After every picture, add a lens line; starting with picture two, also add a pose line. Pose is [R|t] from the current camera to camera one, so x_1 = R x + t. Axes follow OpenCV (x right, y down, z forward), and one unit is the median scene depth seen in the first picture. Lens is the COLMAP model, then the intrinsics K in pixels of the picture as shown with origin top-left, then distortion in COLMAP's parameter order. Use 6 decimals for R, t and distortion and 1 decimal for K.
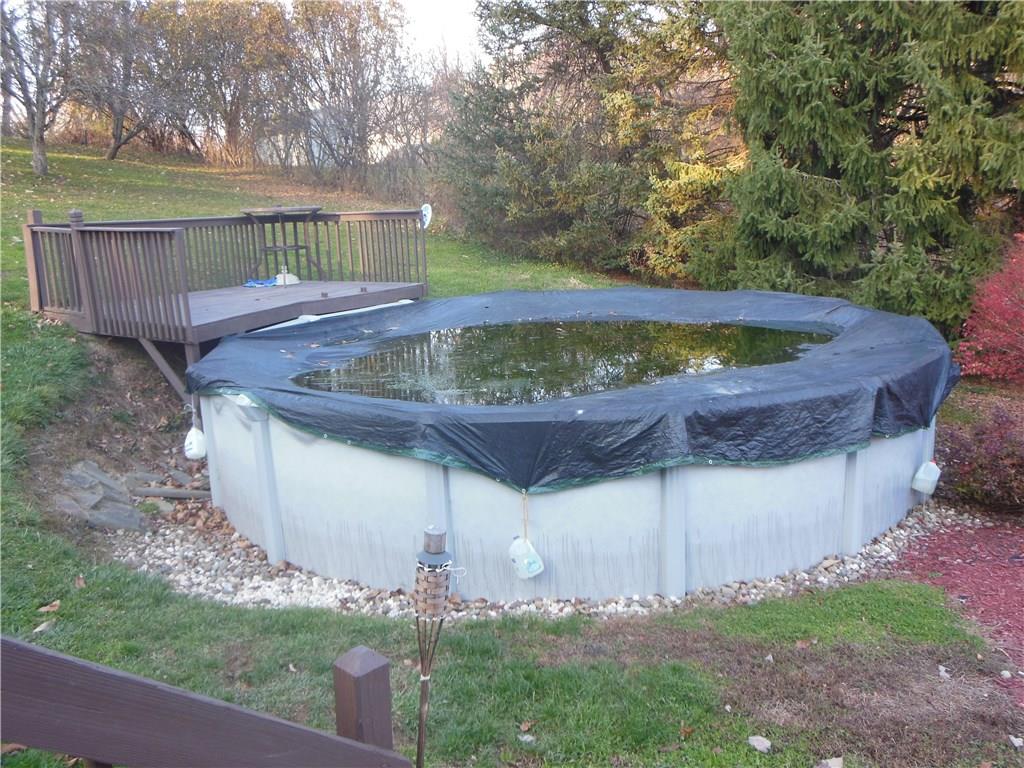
lens RADIAL K [[877.6, 0, 512.0], [0, 877.6, 384.0], [0, 0, 1]] dist [0.011111, 0.012237]
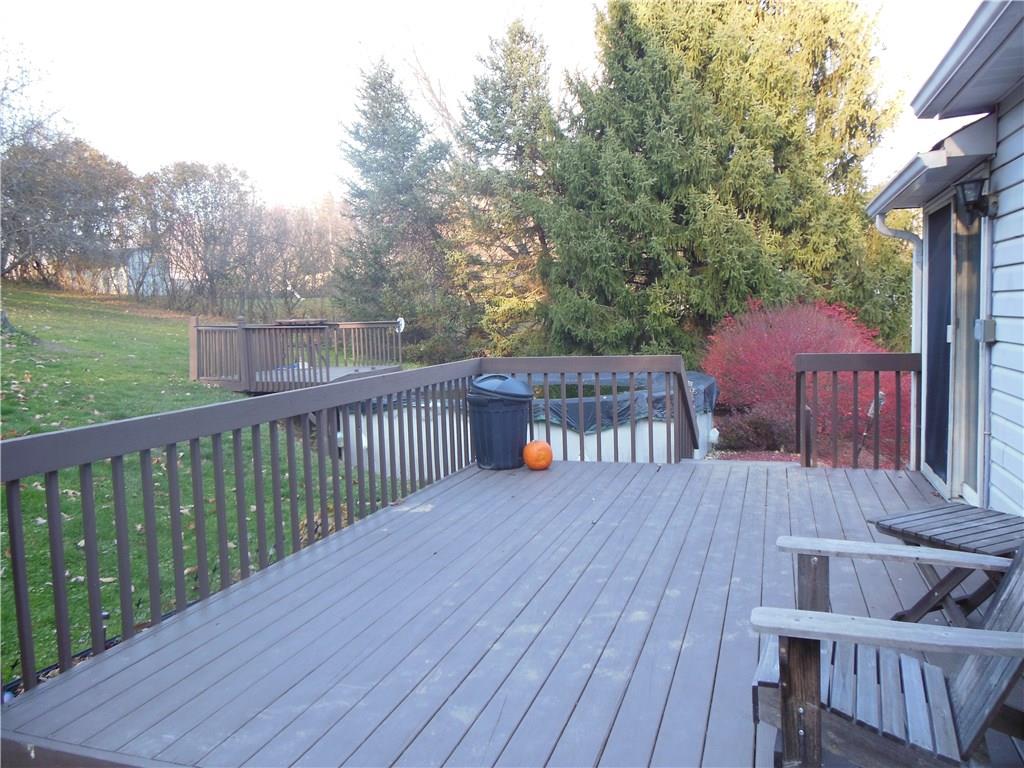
lens RADIAL K [[789.3, 0, 512.0], [0, 789.3, 384.0], [0, 0, 1]] dist [-0.016819, 0.006285]
pose [[0.933770, -0.020081, 0.357309, -0.392090], [0.069433, 0.989618, -0.125835, 0.106107], [-0.351073, 0.142310, 0.925471, -0.374736]]
